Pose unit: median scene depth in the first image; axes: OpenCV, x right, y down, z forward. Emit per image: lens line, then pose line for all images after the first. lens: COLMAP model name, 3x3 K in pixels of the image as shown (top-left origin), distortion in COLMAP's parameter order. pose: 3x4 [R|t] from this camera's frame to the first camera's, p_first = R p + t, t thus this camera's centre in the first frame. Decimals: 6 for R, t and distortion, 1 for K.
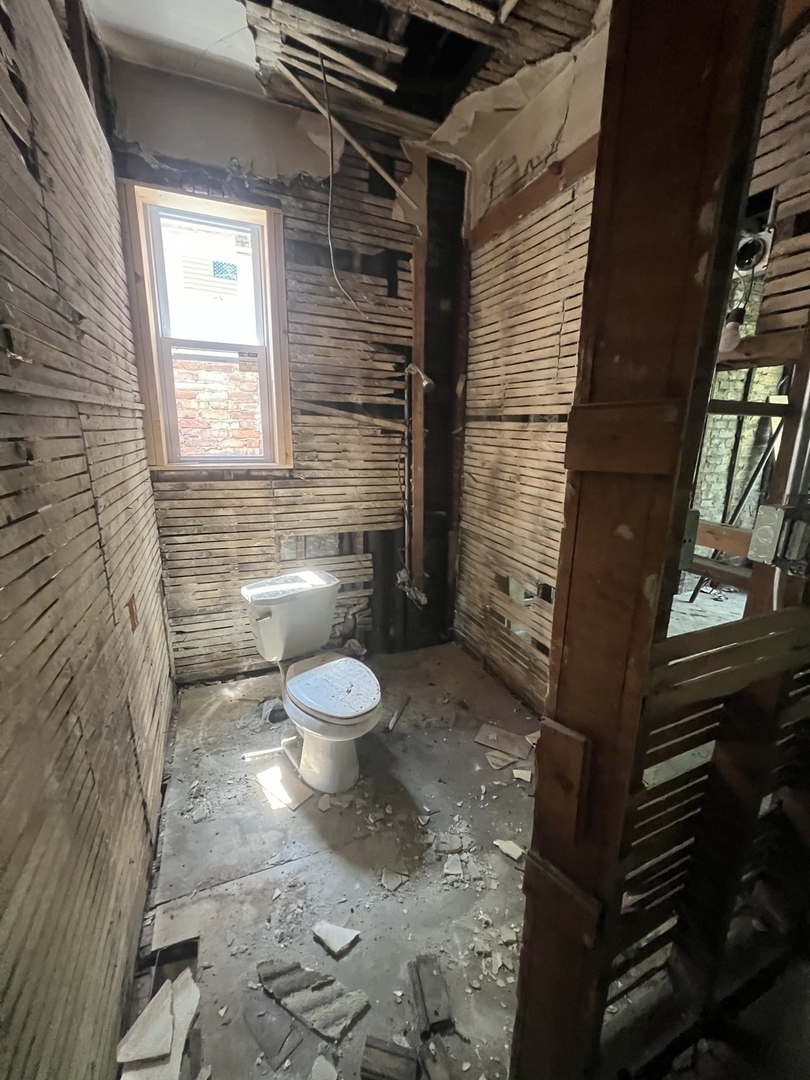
lens RADIAL K [[432.2, 0, 405.0], [0, 432.2, 536.6], [0, 0, 1]] dist [0.000287, 0.000186]
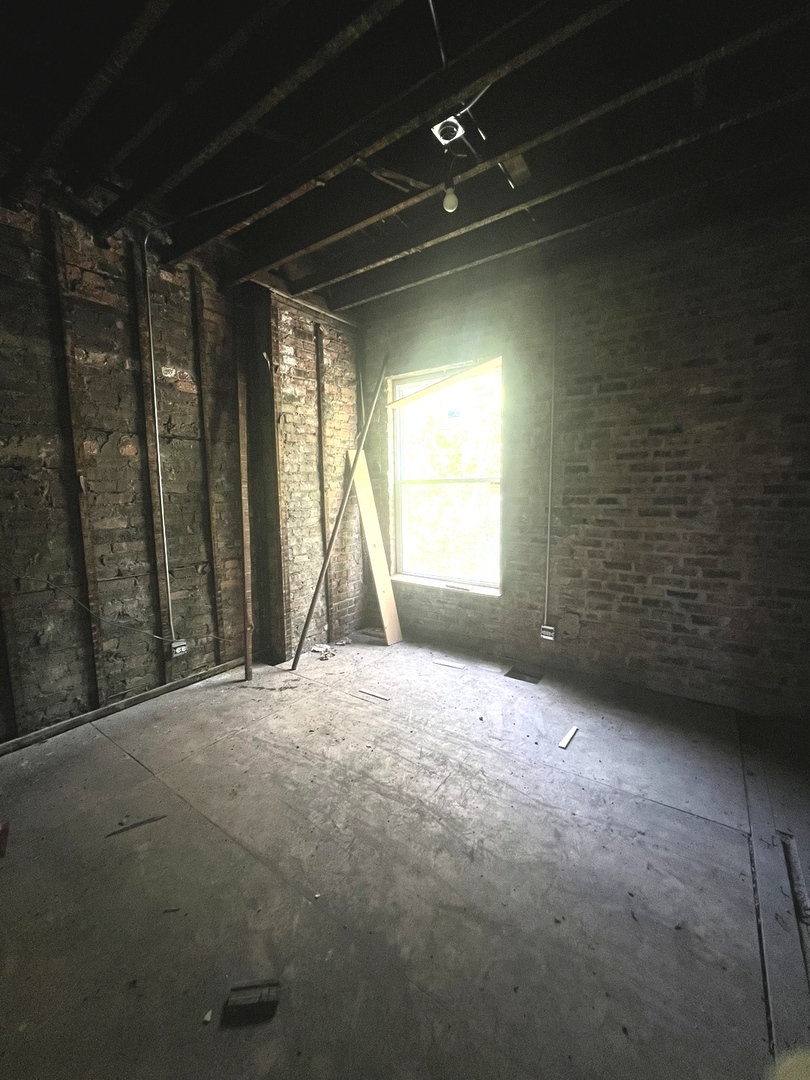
lens RADIAL K [[432.2, 0, 405.0], [0, 432.2, 536.6], [0, 0, 1]] dist [0.000287, 0.000186]
pose [[0.847493, -0.087089, 0.523613, 0.403792], [0.148979, 0.985825, -0.077163, -0.017721], [-0.509471, 0.143403, 0.848454, 0.073183]]
